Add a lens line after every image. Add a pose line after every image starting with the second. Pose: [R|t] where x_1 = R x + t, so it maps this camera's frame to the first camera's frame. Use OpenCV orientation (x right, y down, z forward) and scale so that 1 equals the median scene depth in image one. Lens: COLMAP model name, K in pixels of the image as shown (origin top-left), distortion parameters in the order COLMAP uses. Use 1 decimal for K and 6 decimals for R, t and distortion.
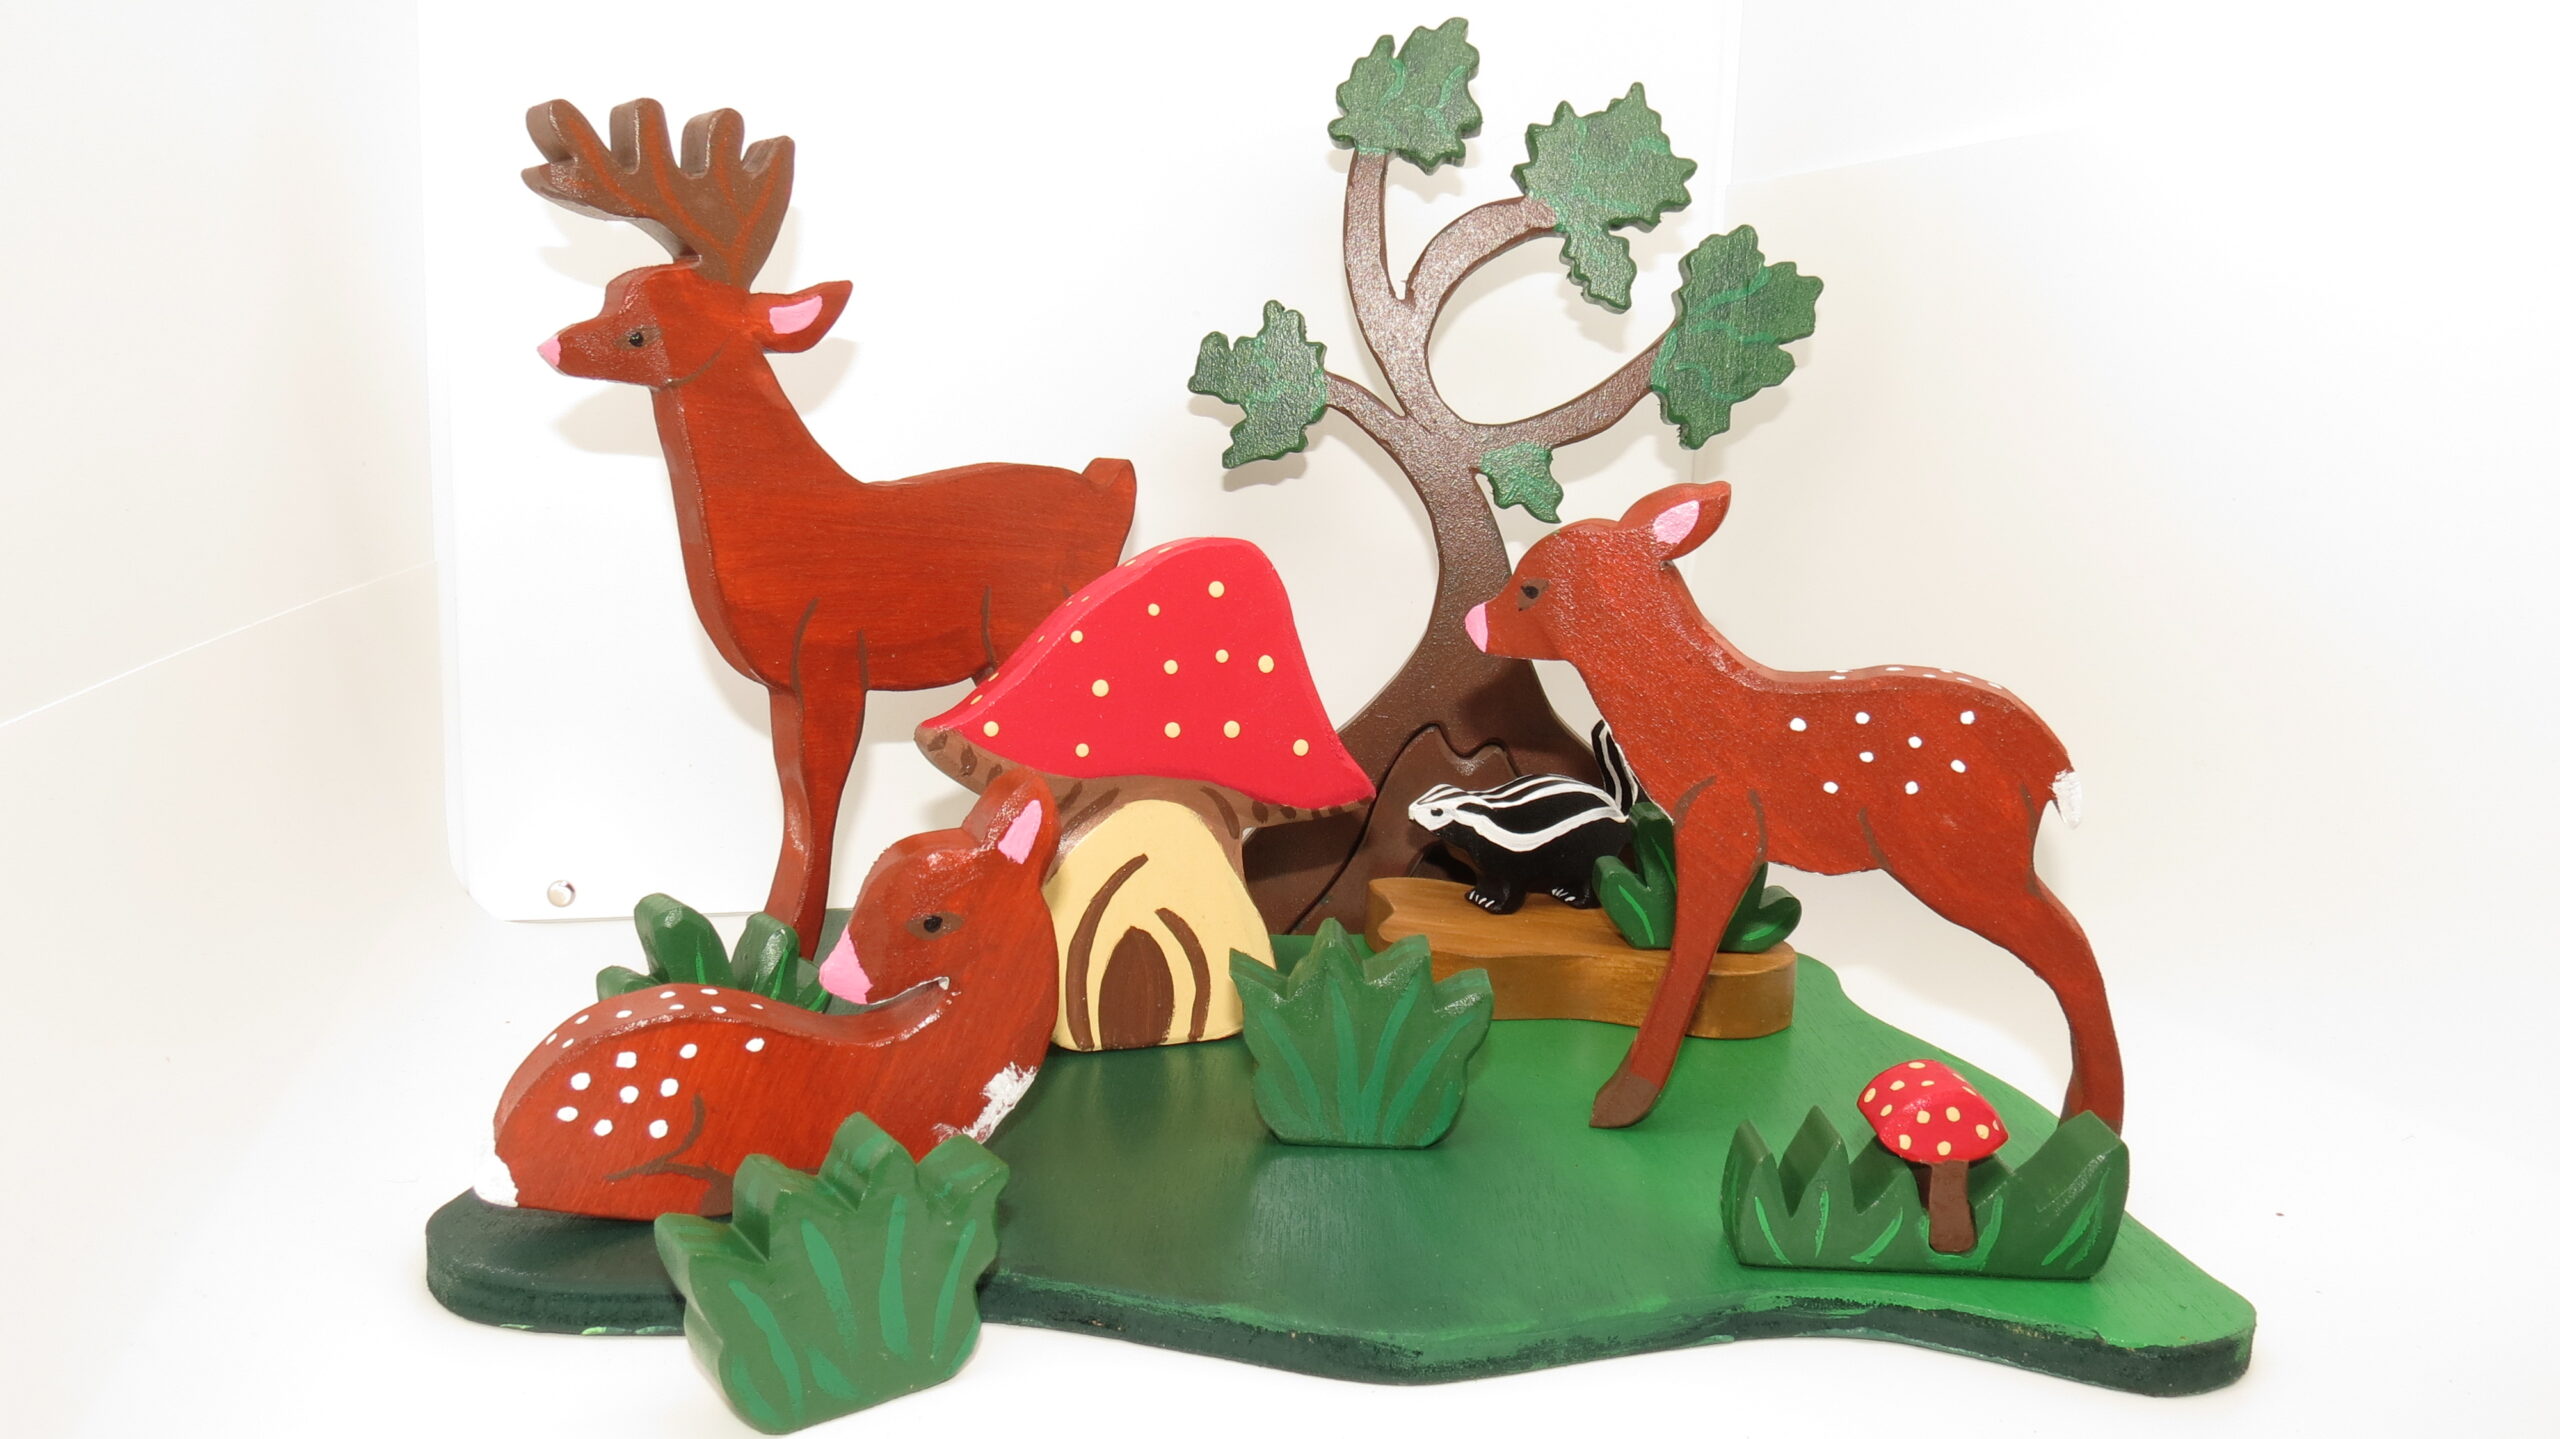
lens RADIAL K [[1830.9, 0, 1295.5], [0, 1830.9, 732.0], [0, 0, 1]] dist [-0.025953, 0.007917]
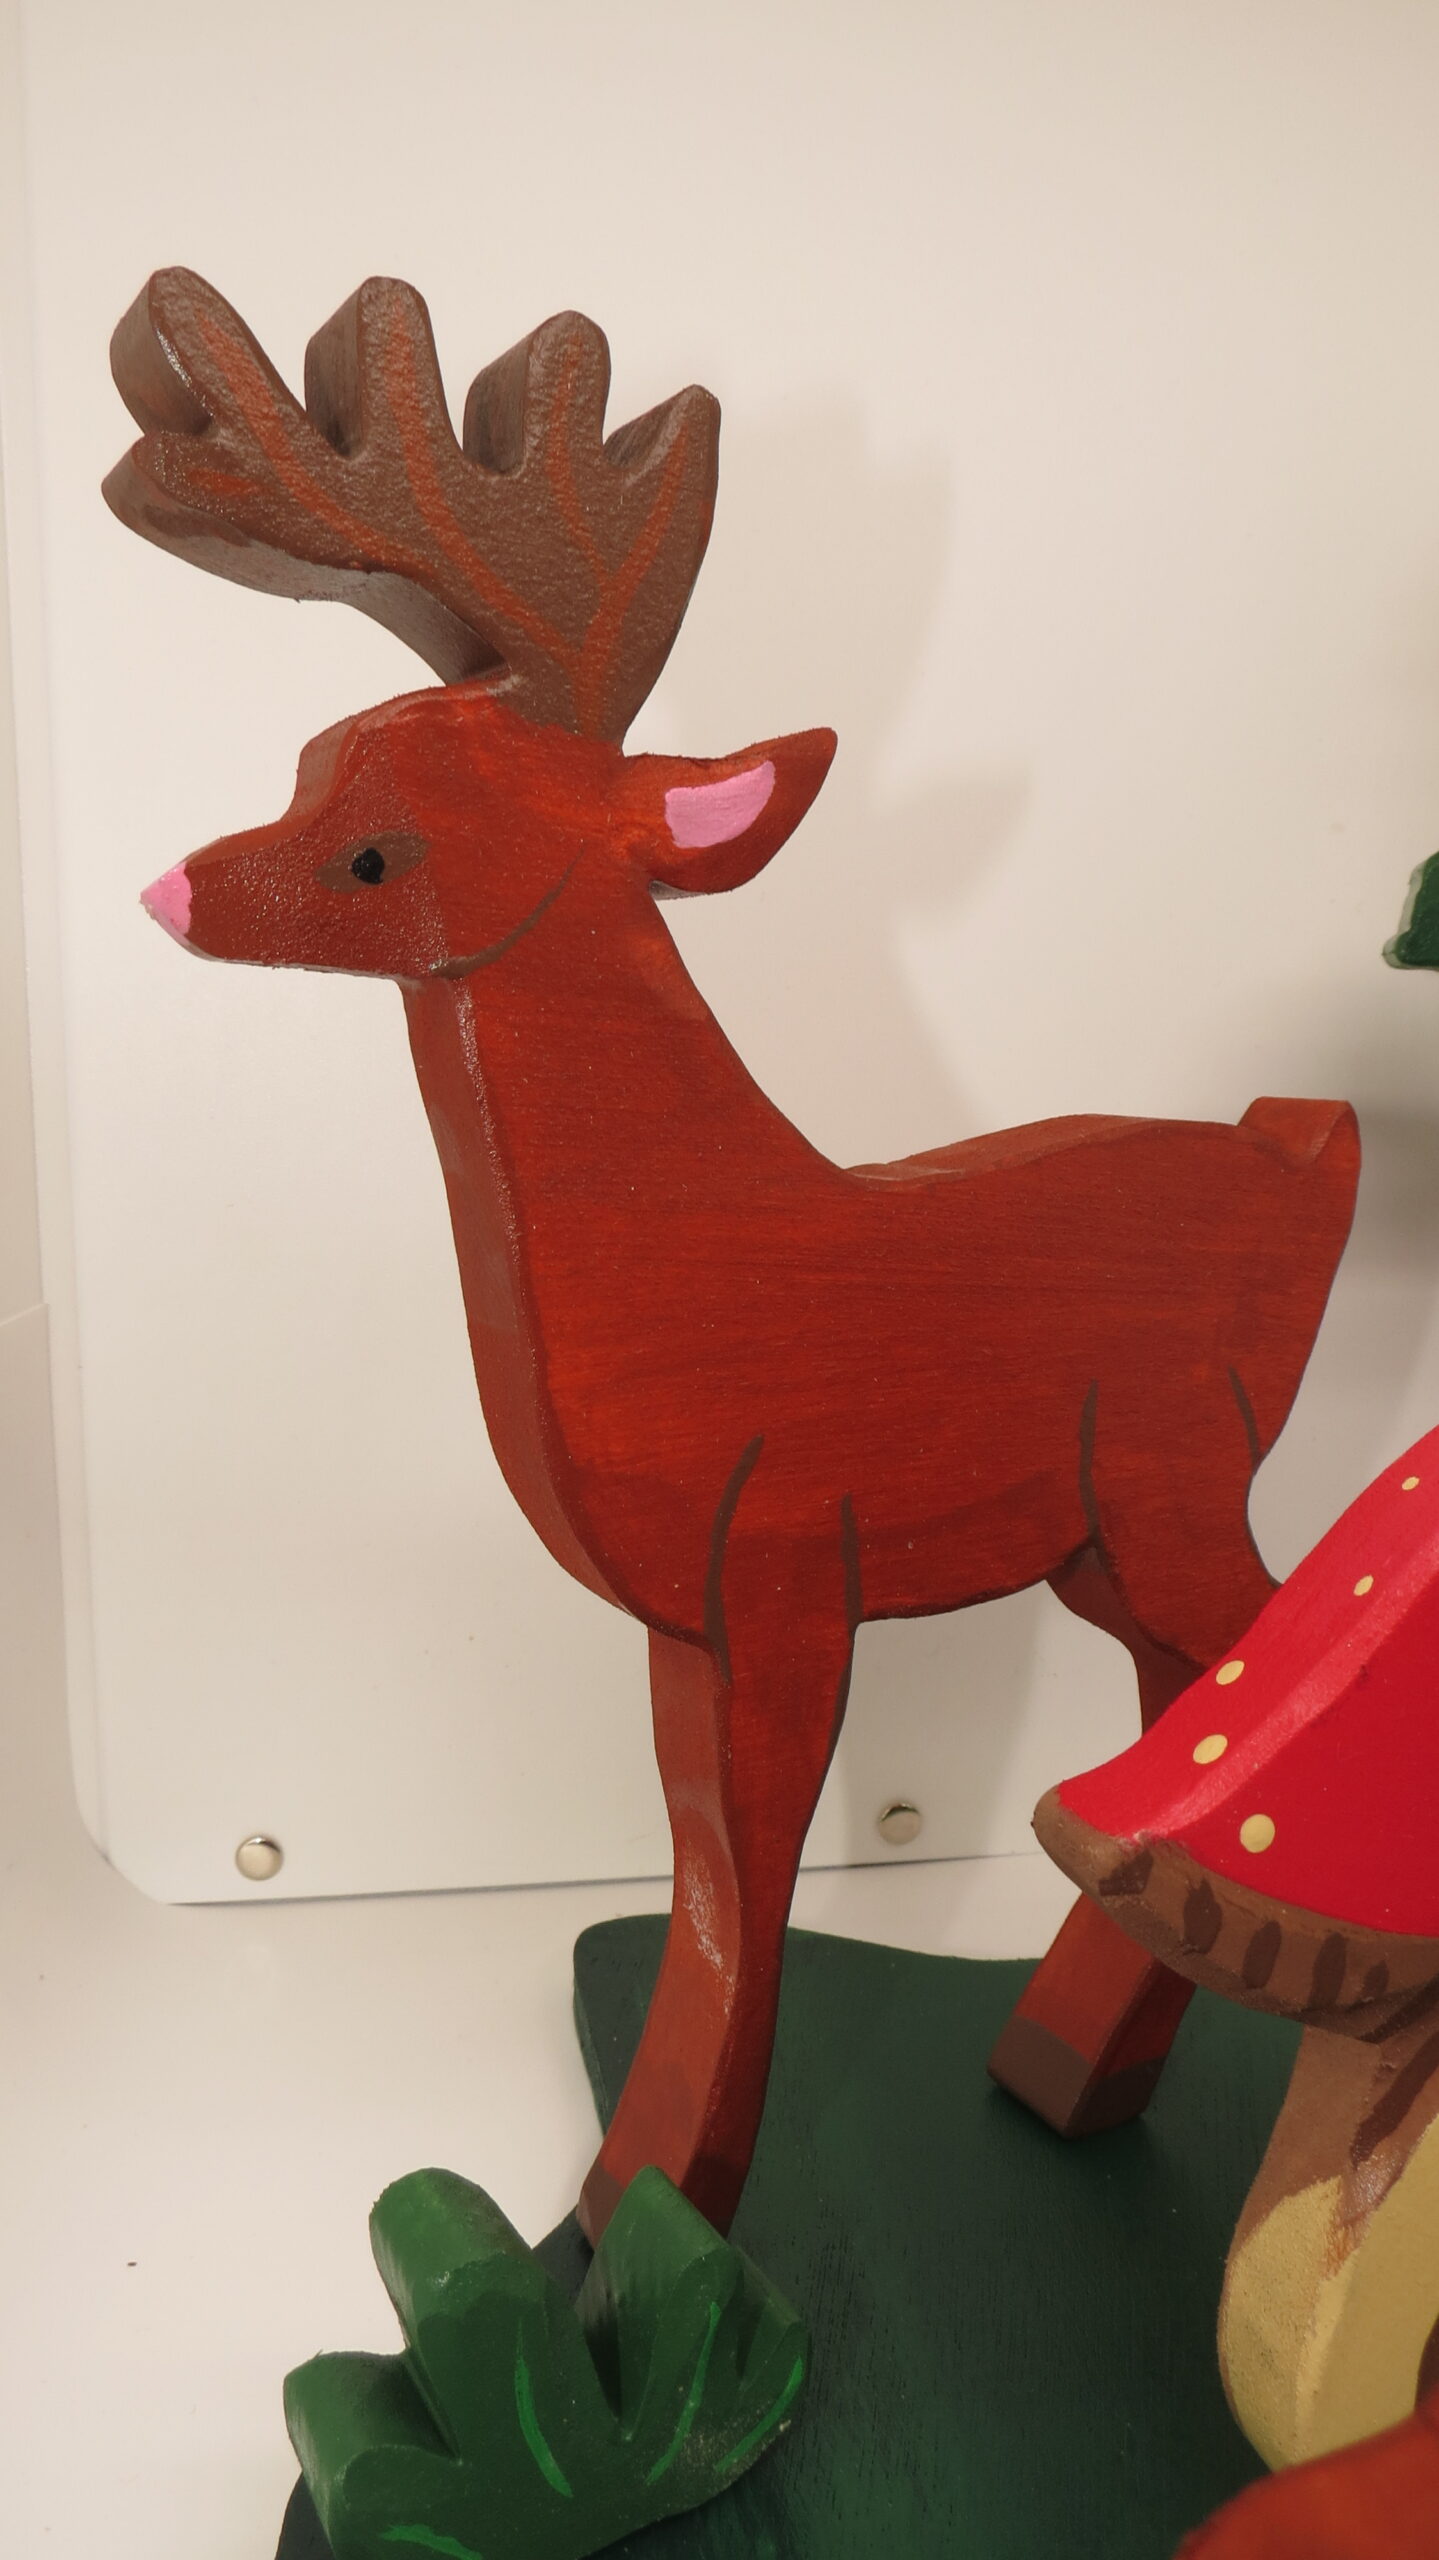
lens RADIAL K [[1830.9, 0, 716.3], [0, 1830.9, 1275.1], [0, 0, 1]] dist [-0.025953, 0.007917]
pose [[0.985050, -0.010589, -0.171943, -0.202757], [0.005714, 0.999568, -0.028827, -0.104314], [0.172174, 0.027413, 0.984685, 0.577273]]
